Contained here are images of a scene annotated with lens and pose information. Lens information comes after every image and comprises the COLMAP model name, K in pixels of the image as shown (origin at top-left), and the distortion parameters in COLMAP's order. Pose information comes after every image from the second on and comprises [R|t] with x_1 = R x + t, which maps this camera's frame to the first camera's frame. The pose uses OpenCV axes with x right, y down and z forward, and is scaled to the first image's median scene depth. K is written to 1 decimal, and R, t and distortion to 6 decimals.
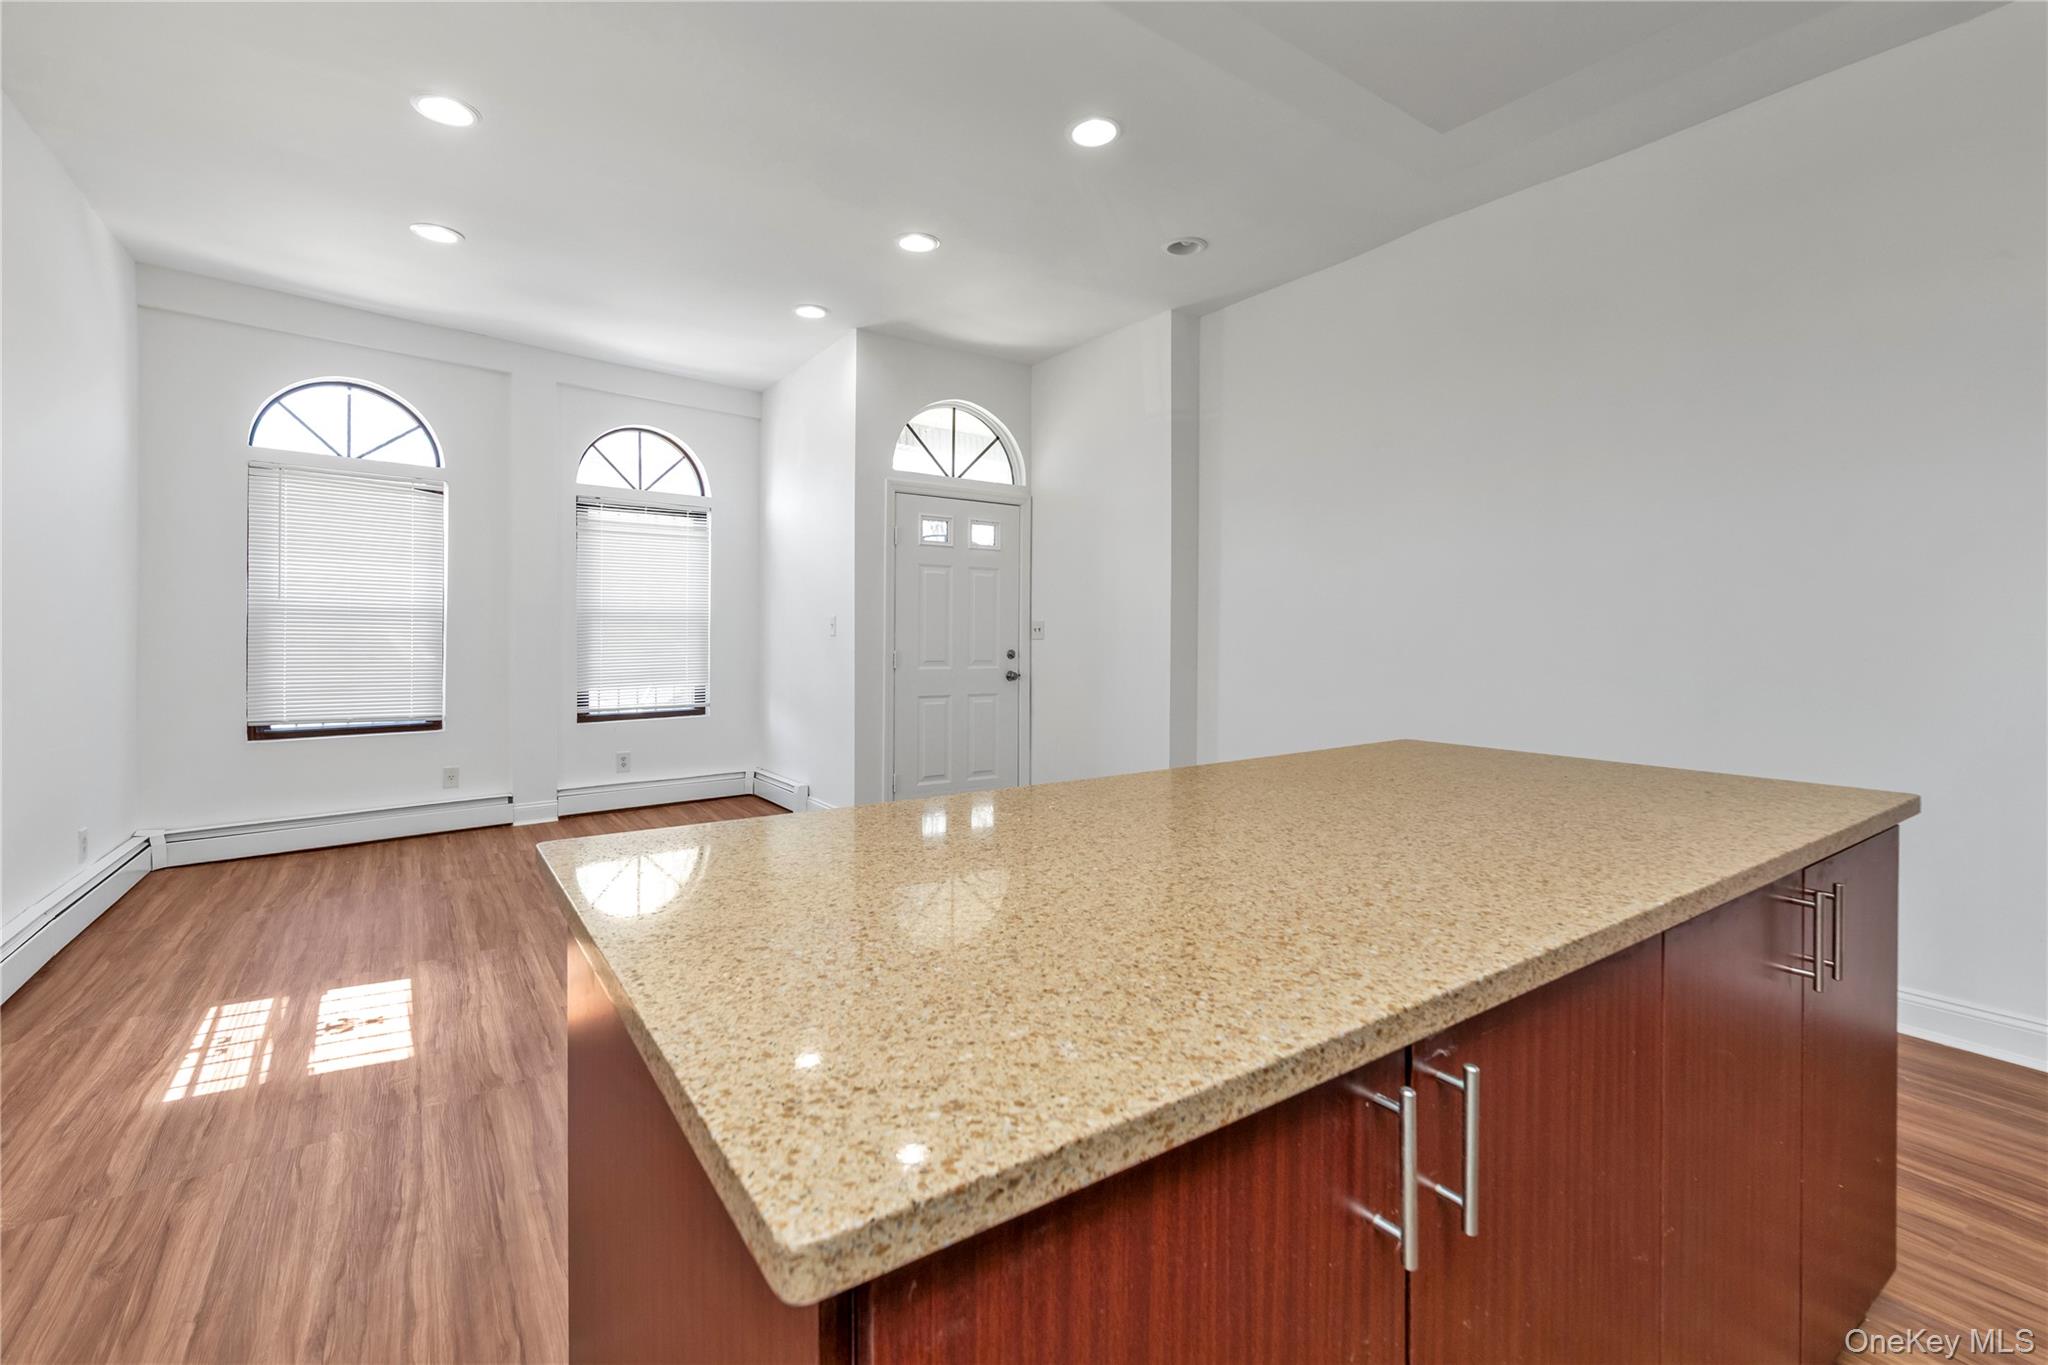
lens RADIAL K [[890.6, 0, 1025.5], [0, 890.6, 635.4], [0, 0, 1]] dist [0.001199, -0.005035]
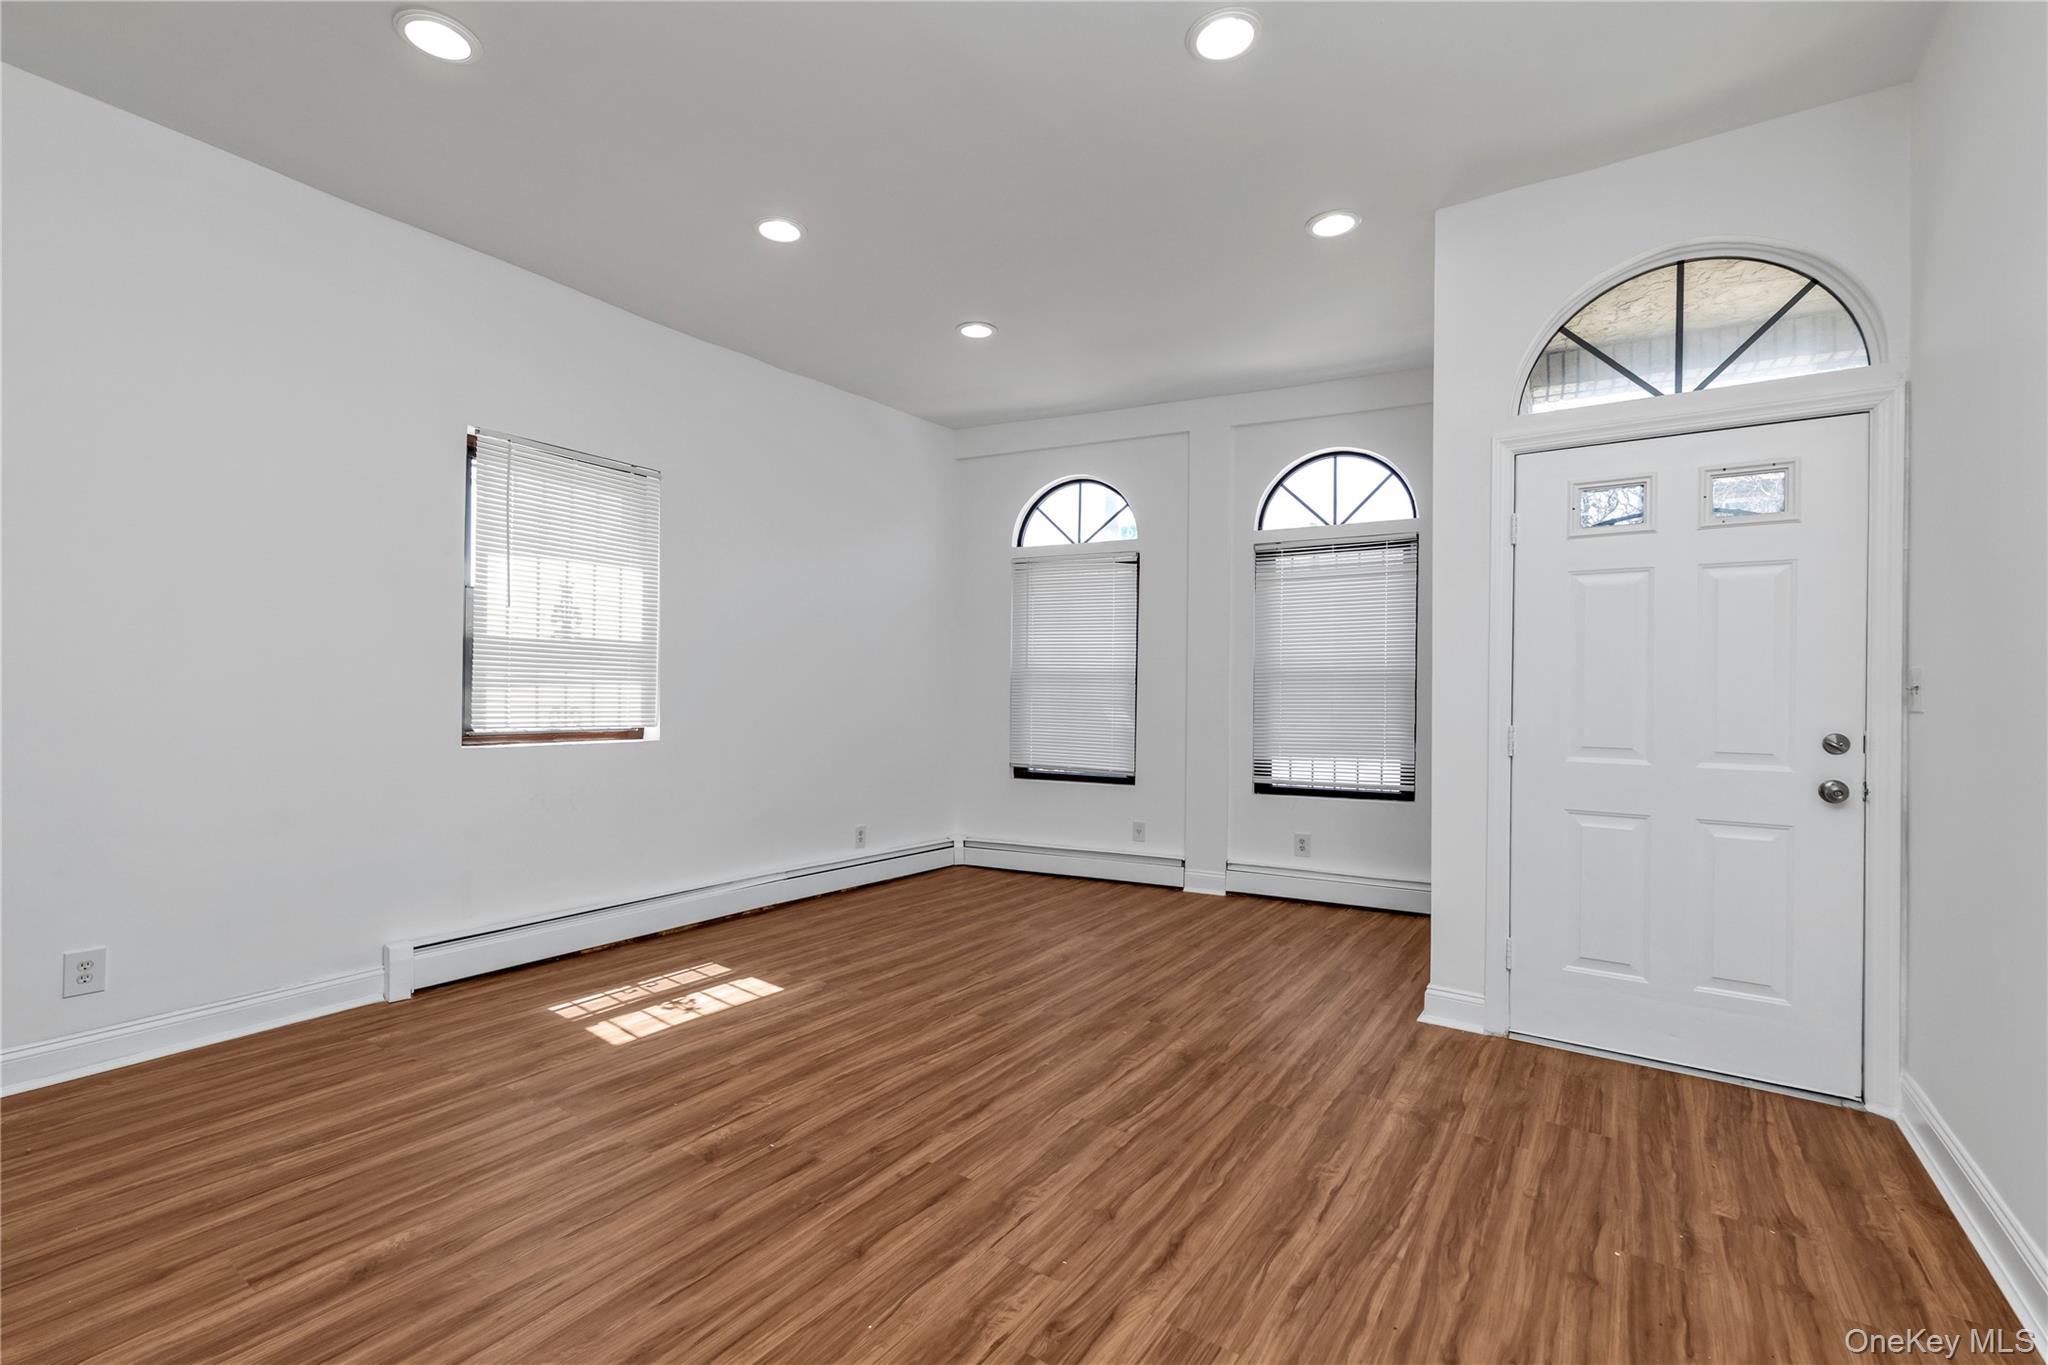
lens RADIAL K [[886.7, 0, 1023.3], [0, 886.7, 689.7], [0, 0, 1]] dist [-0.000573, -0.000393]
pose [[0.349279, -0.003241, -0.937013, 0.388234], [-0.005057, 0.999973, -0.005343, -0.002780], [0.937005, 0.006605, 0.349253, 0.673664]]
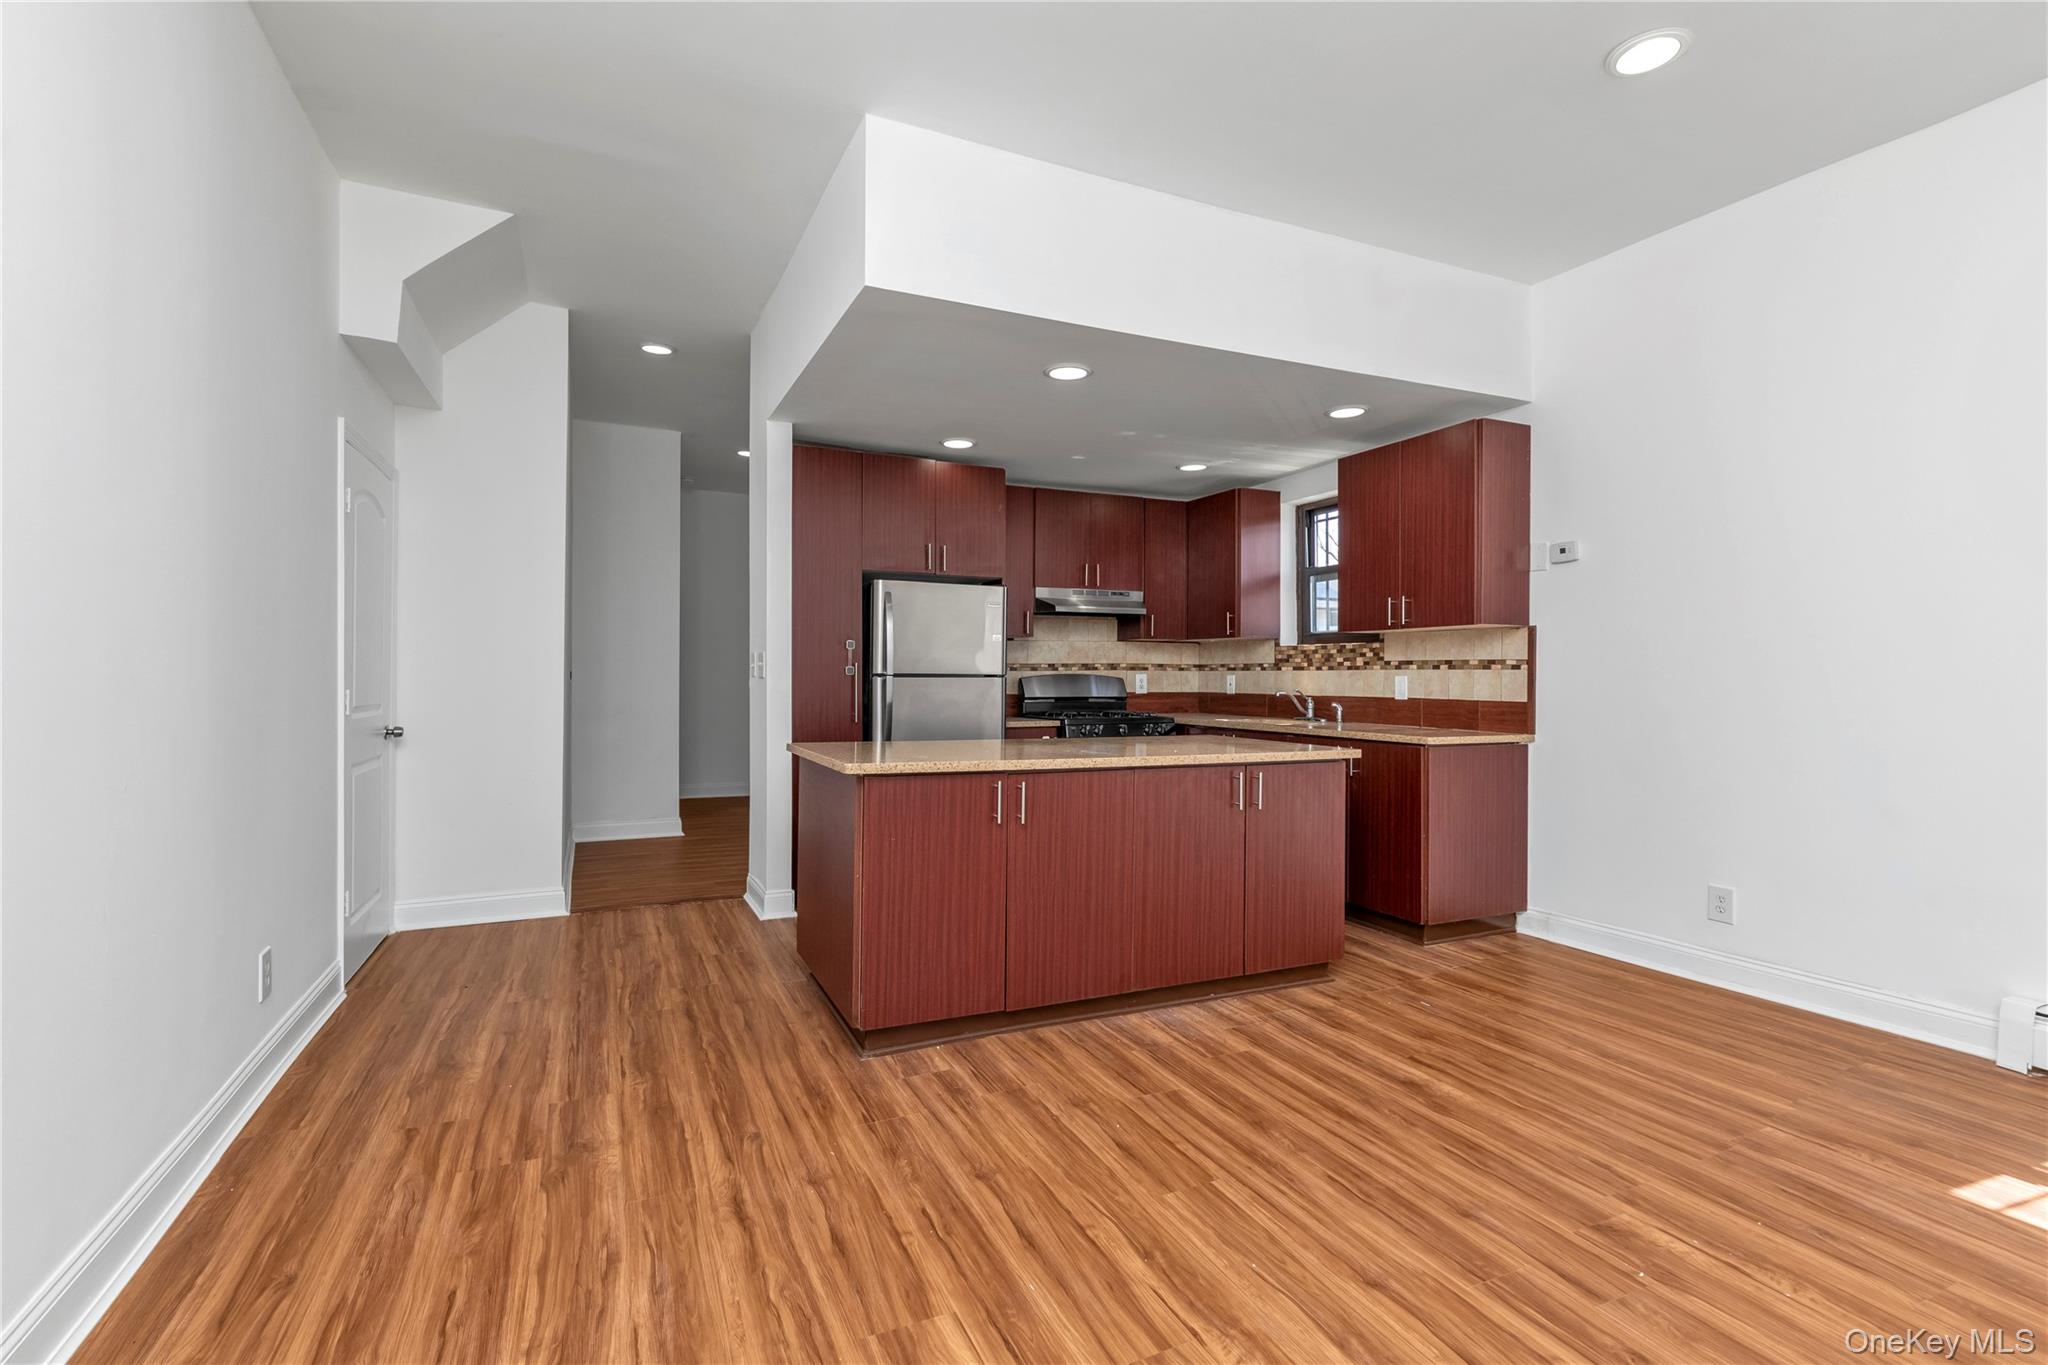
lens RADIAL K [[924.8, 0, 1020.3], [0, 924.8, 677.1], [0, 0, 1]] dist [0.000259, 0.000422]
pose [[-0.983449, -0.007299, 0.181039, 0.006066], [-0.007571, 0.999971, -0.000811, 0.001238], [-0.181028, -0.002168, -0.983476, 1.230272]]
